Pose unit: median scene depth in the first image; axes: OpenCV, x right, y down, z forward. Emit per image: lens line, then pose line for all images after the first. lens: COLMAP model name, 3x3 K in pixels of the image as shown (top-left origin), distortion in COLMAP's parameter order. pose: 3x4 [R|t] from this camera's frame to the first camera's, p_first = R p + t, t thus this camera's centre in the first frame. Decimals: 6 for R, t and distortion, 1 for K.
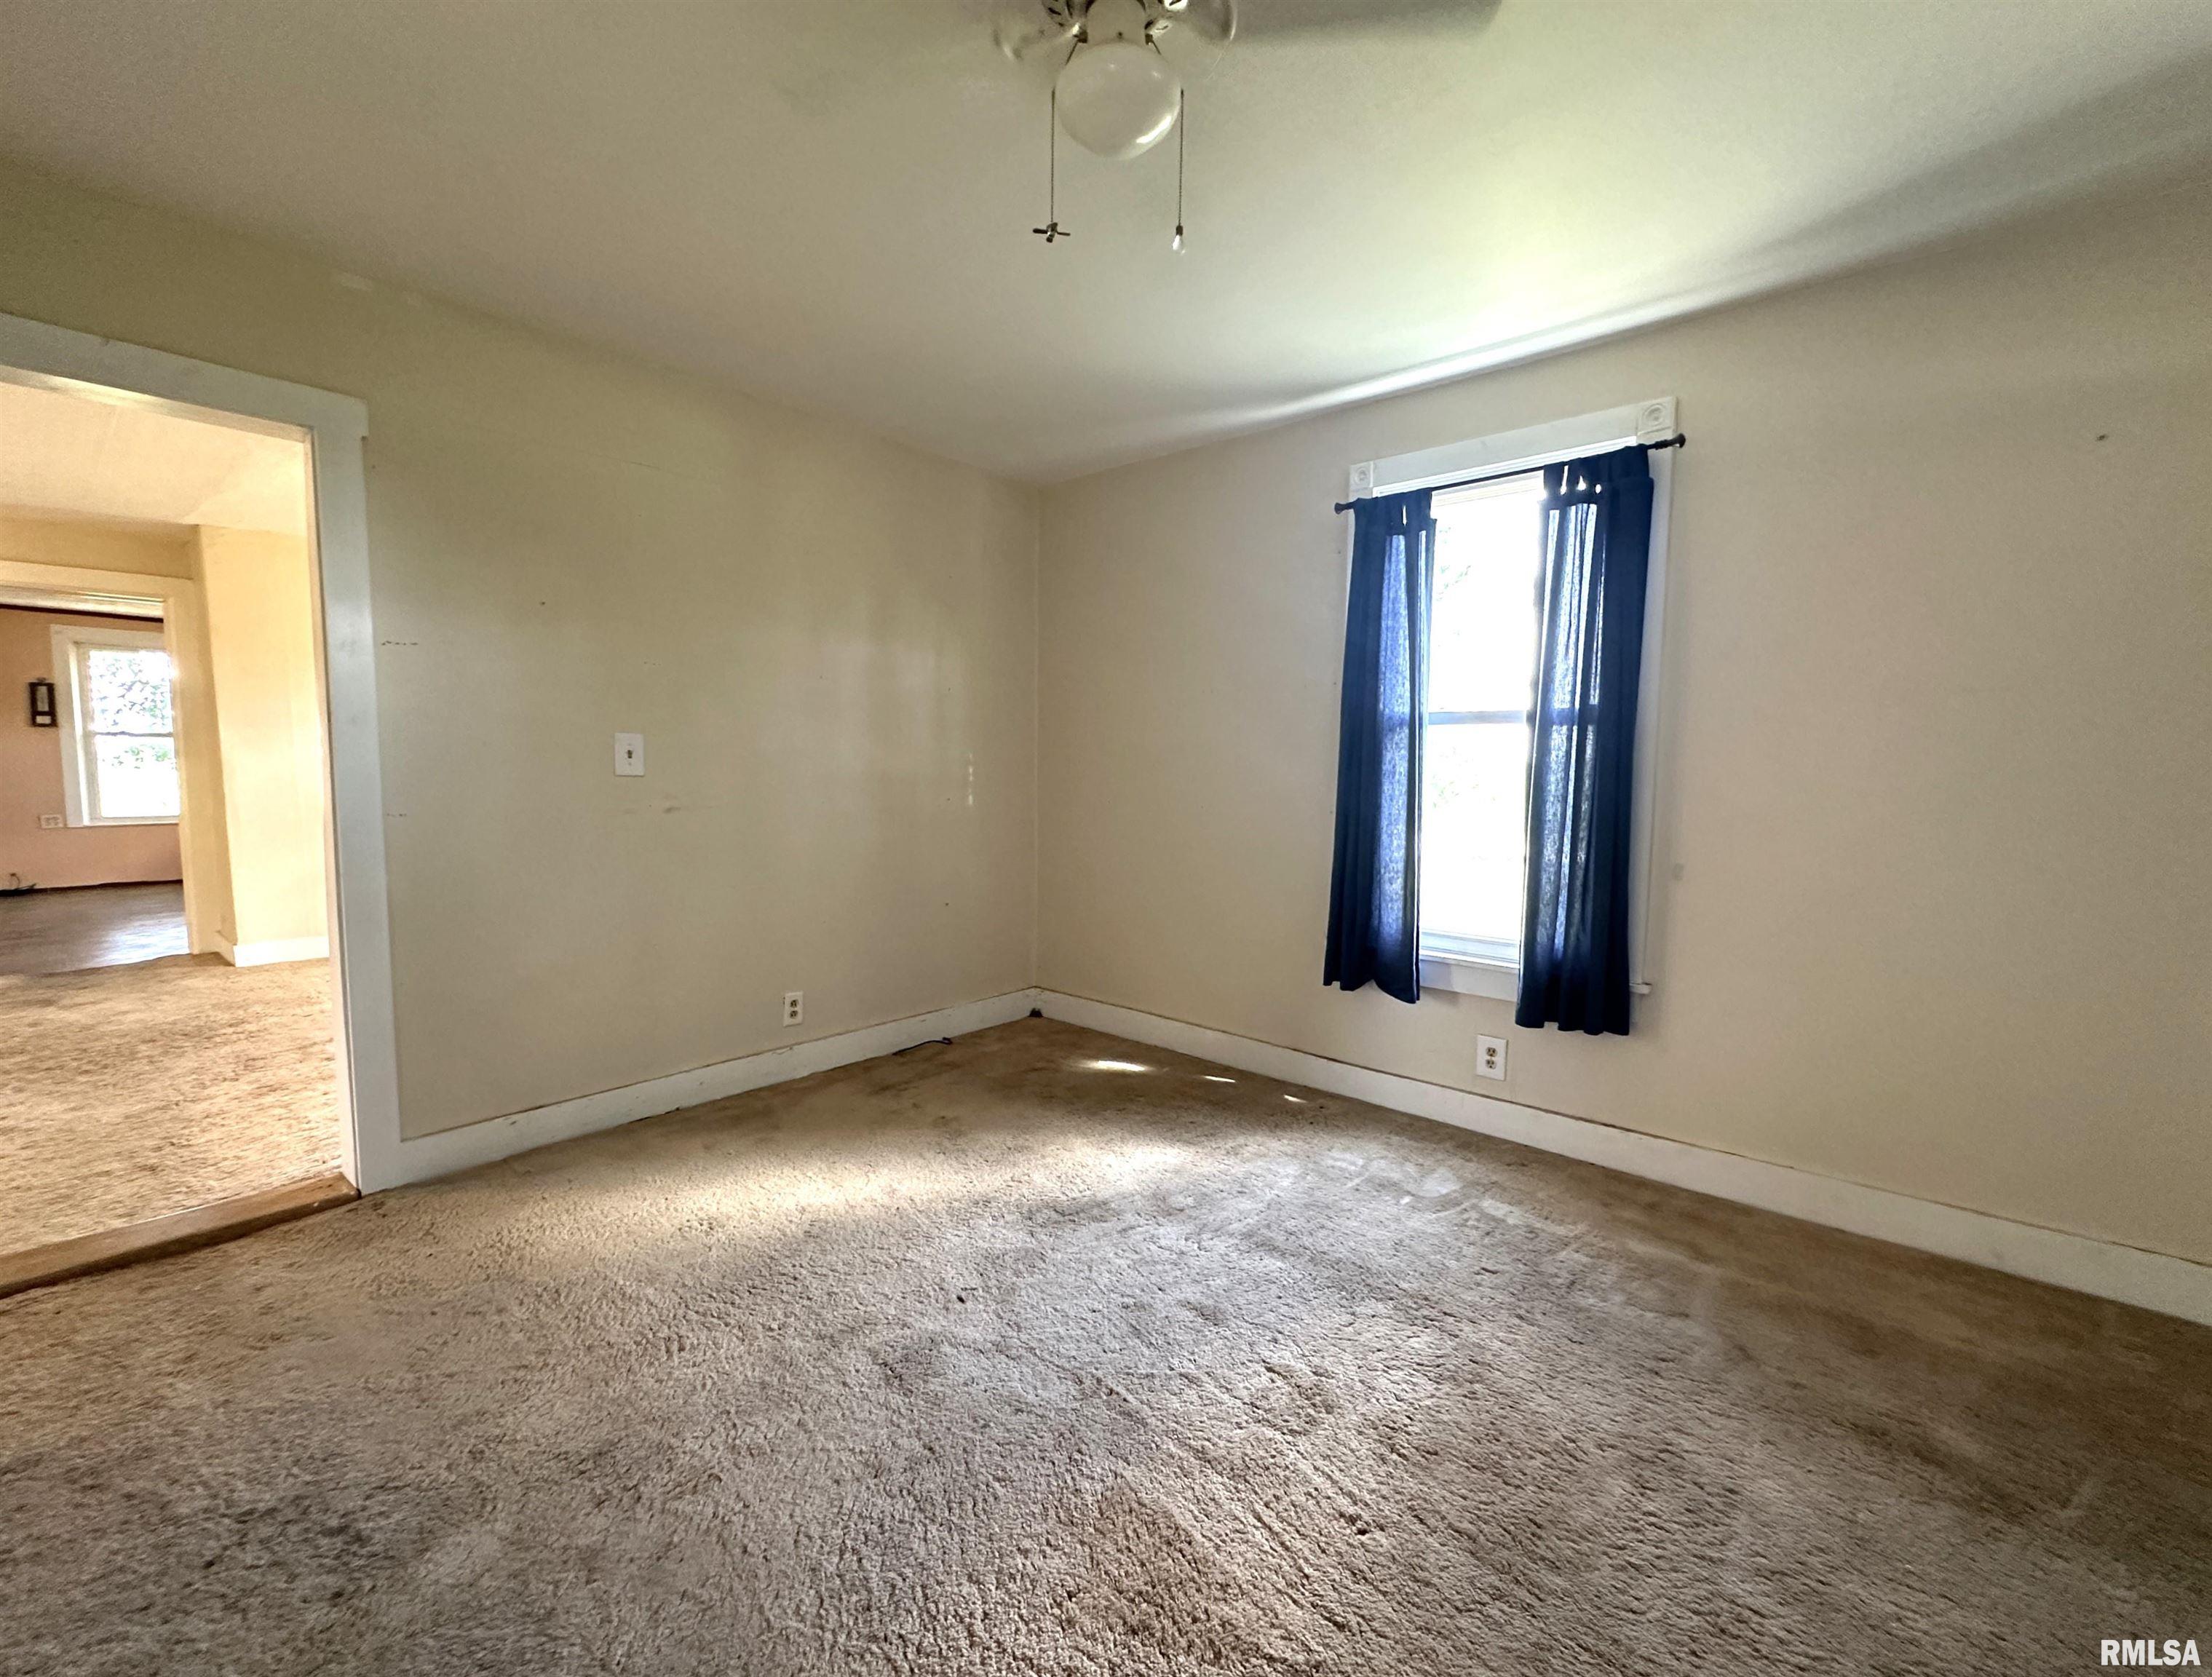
lens RADIAL K [[962.4, 0, 1055.5], [0, 962.4, 838.0], [0, 0, 1]] dist [0.002354, -0.000014]
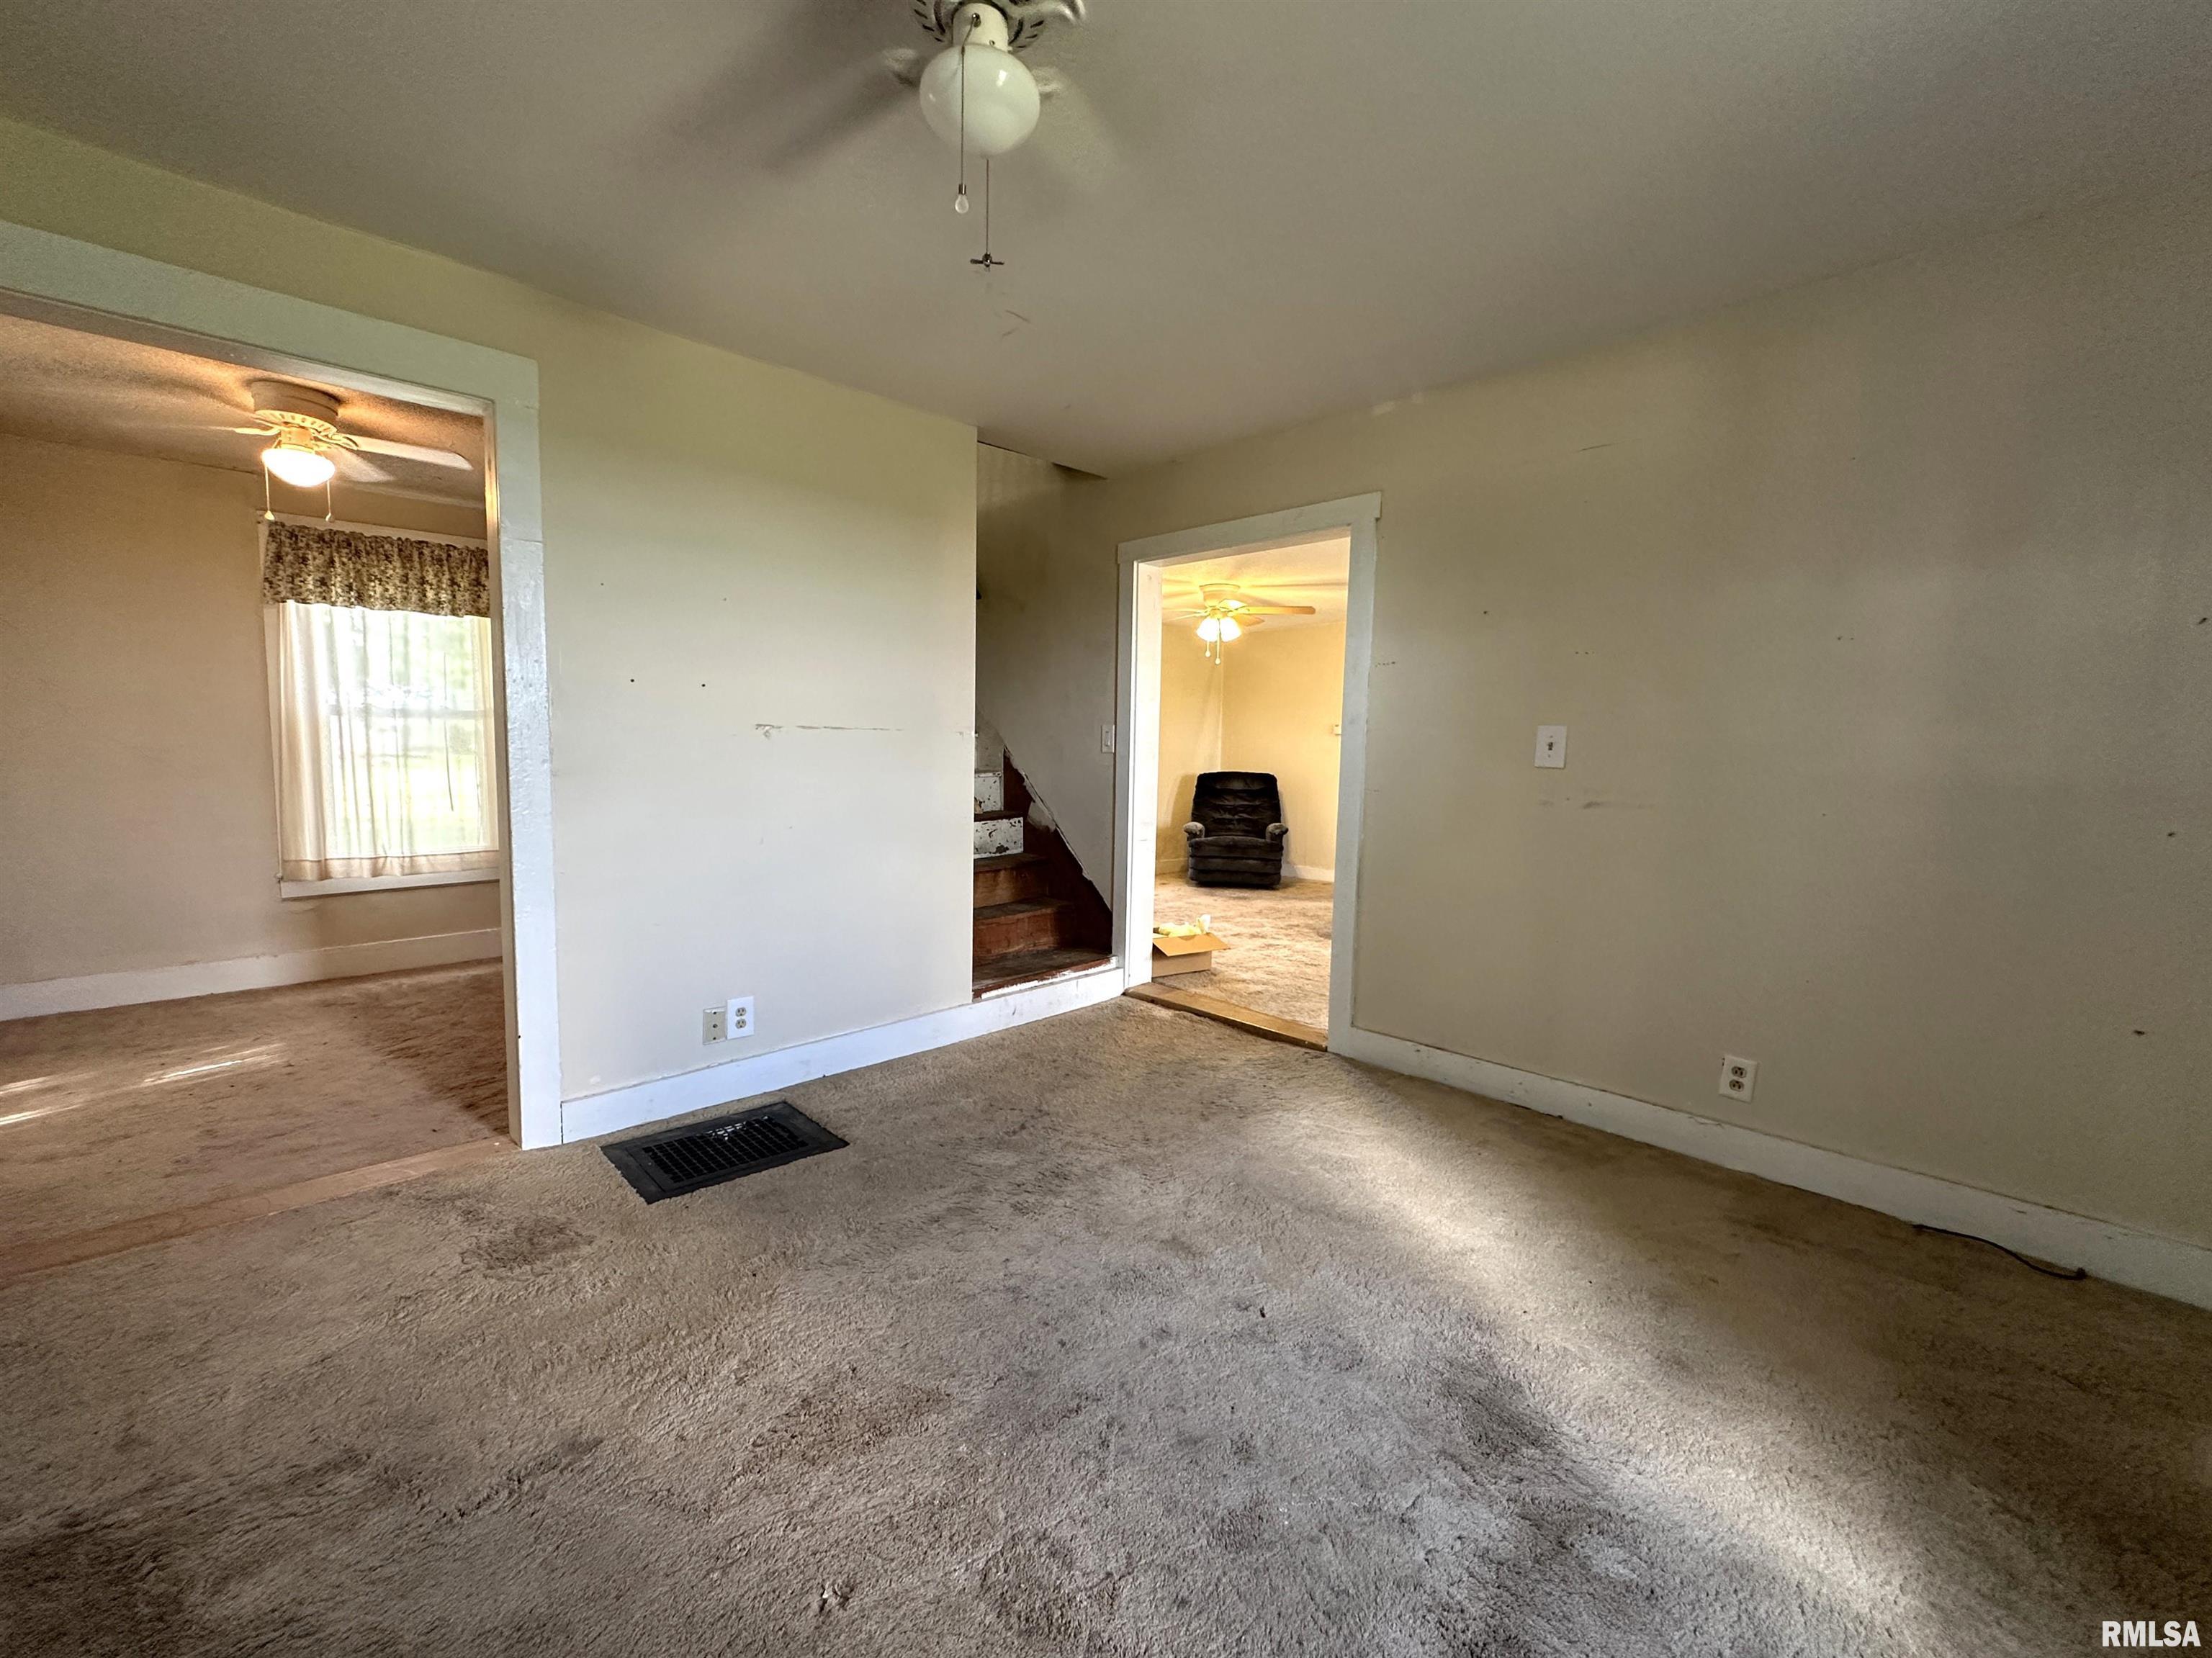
lens RADIAL K [[895.9, 0, 1118.6], [0, 895.9, 828.0], [0, 0, 1]] dist [0.001531, 0.000870]
pose [[-0.039737, 0.078681, -0.996108, 0.530628], [-0.104887, 0.991059, 0.082467, -0.033059], [0.993690, 0.107756, -0.031129, 0.609128]]
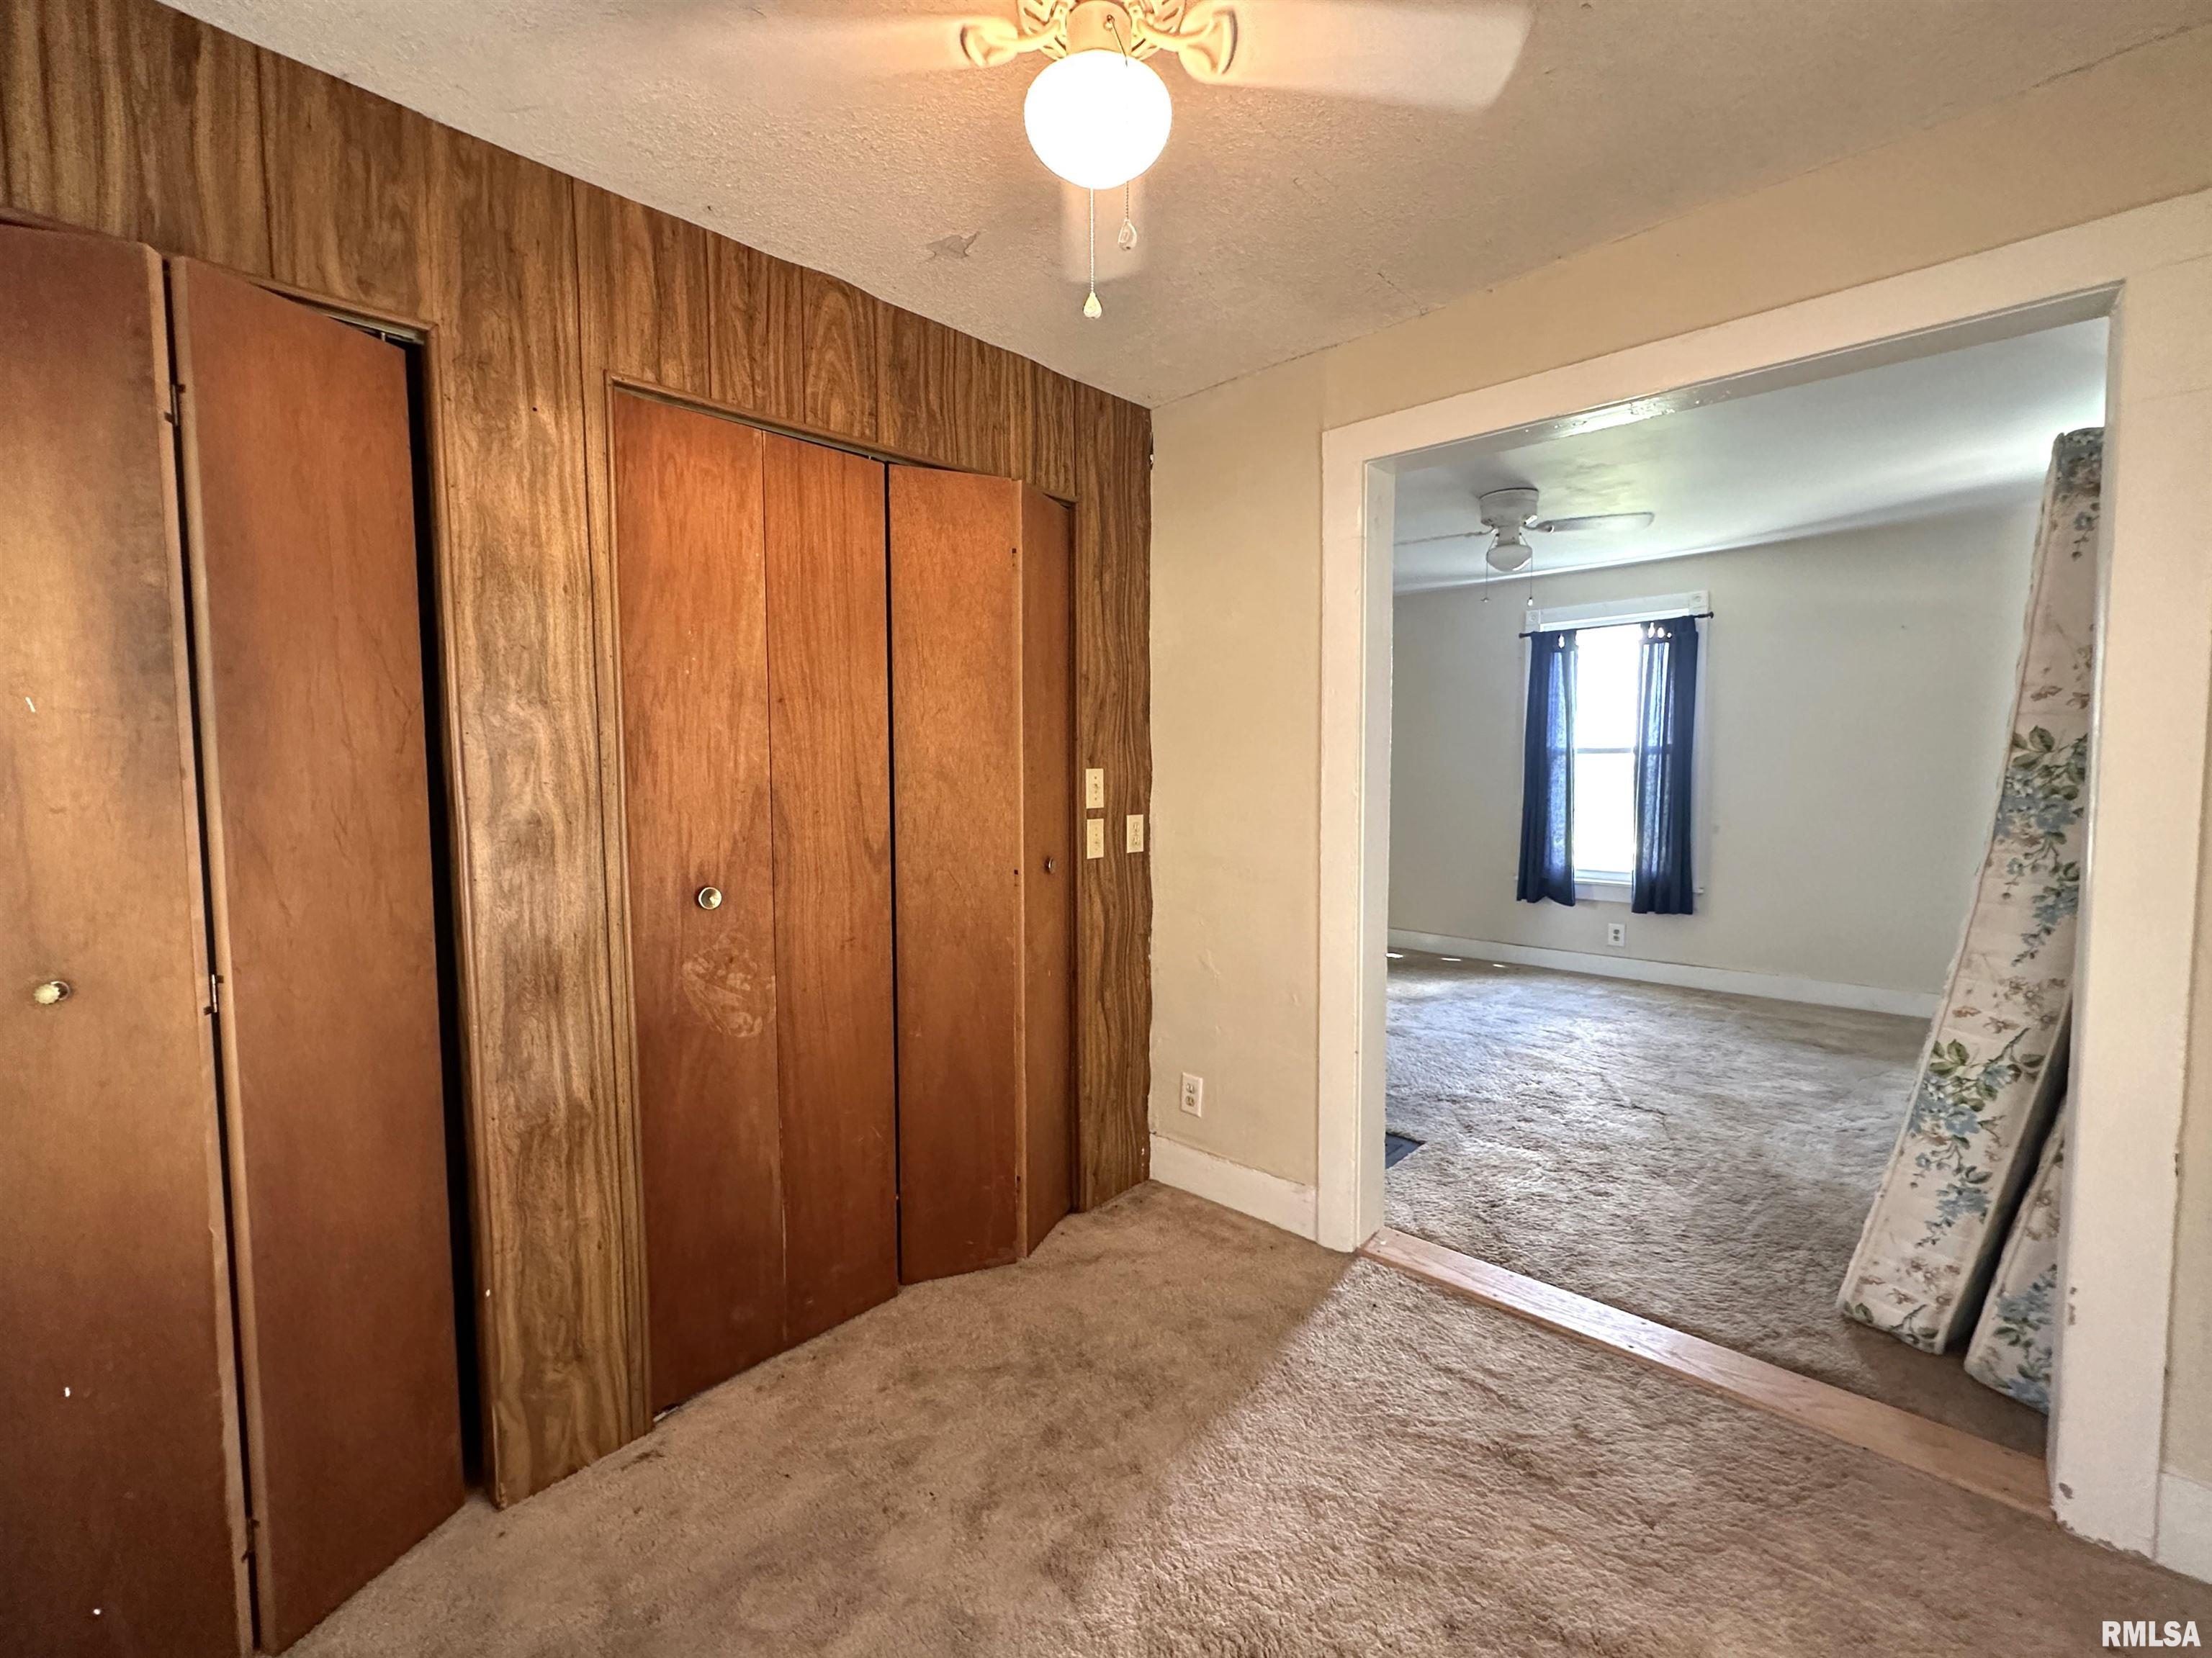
lens RADIAL K [[874.8, 0, 1125.0], [0, 874.8, 825.5], [0, 0, 1]] dist [0.000529, -0.002339]
pose [[0.999509, -0.015392, -0.027277, -0.477984], [0.014907, 0.999729, -0.017880, 0.038235], [0.027545, 0.017464, 0.999468, -0.764841]]
